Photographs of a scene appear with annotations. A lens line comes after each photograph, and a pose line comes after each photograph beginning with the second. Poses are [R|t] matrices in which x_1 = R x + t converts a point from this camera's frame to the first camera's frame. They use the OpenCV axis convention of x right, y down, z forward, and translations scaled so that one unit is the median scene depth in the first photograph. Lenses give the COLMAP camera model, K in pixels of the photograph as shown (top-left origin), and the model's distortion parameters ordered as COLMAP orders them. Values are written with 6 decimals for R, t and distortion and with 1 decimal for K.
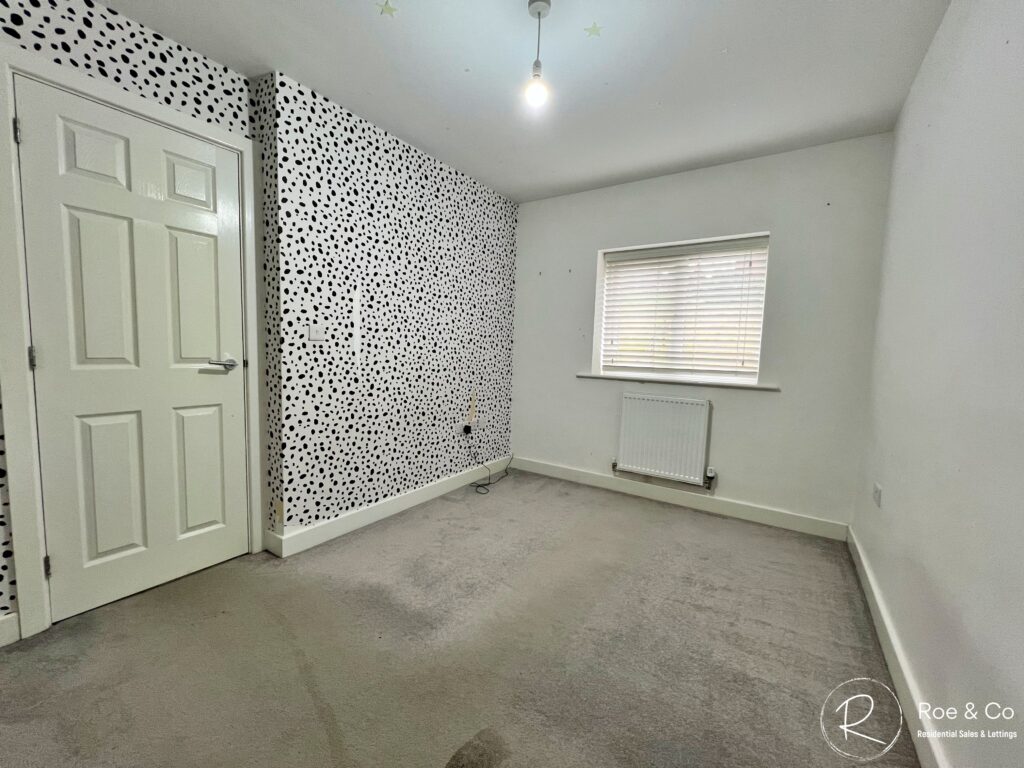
lens RADIAL K [[404.2, 0, 507.2], [0, 404.2, 381.5], [0, 0, 1]] dist [-0.000135, -0.000089]
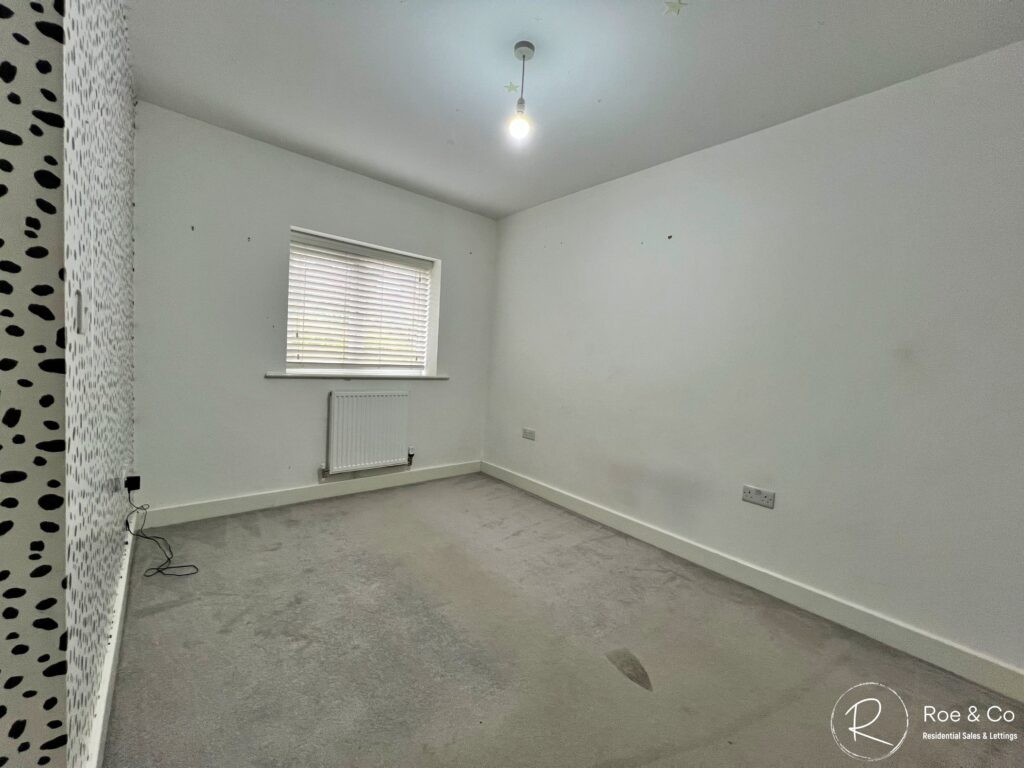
lens RADIAL K [[408.9, 0, 509.0], [0, 408.9, 382.3], [0, 0, 1]] dist [0.000758, 0.000101]
pose [[0.274712, -0.075517, 0.958556, -0.541911], [0.023807, 0.997140, 0.071734, -0.055658], [-0.961232, 0.003114, 0.275724, 0.371000]]
